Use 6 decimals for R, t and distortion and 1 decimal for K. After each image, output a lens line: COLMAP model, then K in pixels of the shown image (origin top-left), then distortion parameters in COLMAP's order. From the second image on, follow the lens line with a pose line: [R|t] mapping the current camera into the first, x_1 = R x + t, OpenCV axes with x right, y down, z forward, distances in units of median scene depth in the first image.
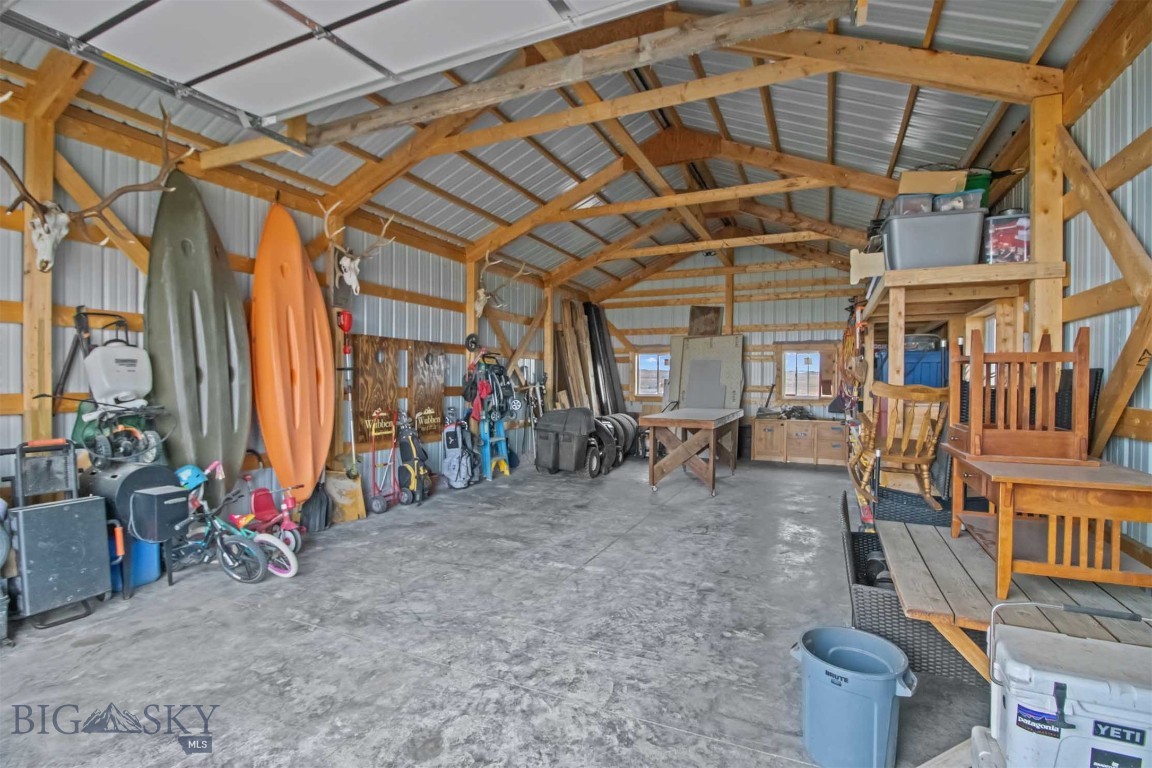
lens RADIAL K [[540.4, 0, 575.1], [0, 540.4, 387.1], [0, 0, 1]] dist [0.007435, 0.000591]
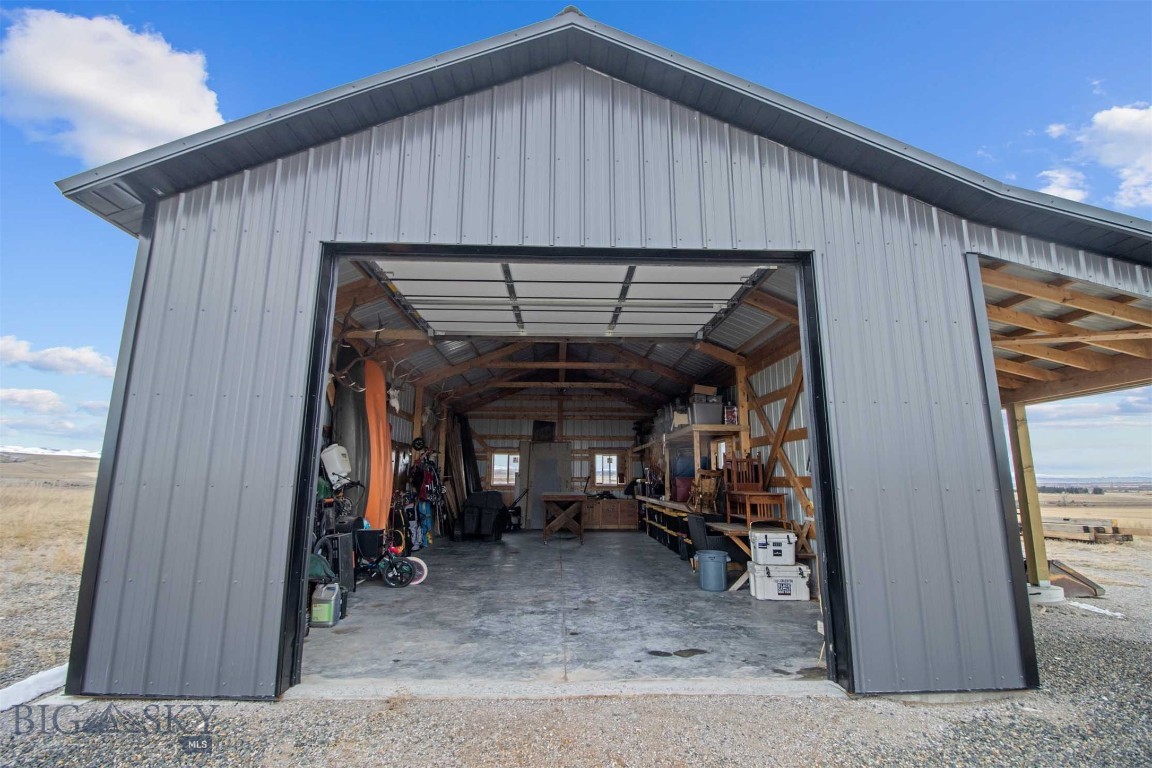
lens RADIAL K [[540.4, 0, 574.5], [0, 540.4, 380.3], [0, 0, 1]] dist [0.007435, 0.000591]
pose [[0.891428, 0.080440, 0.445965, -0.363072], [0.007340, 0.981427, -0.191696, 0.020978], [-0.453103, 0.174157, 0.874281, -0.334147]]
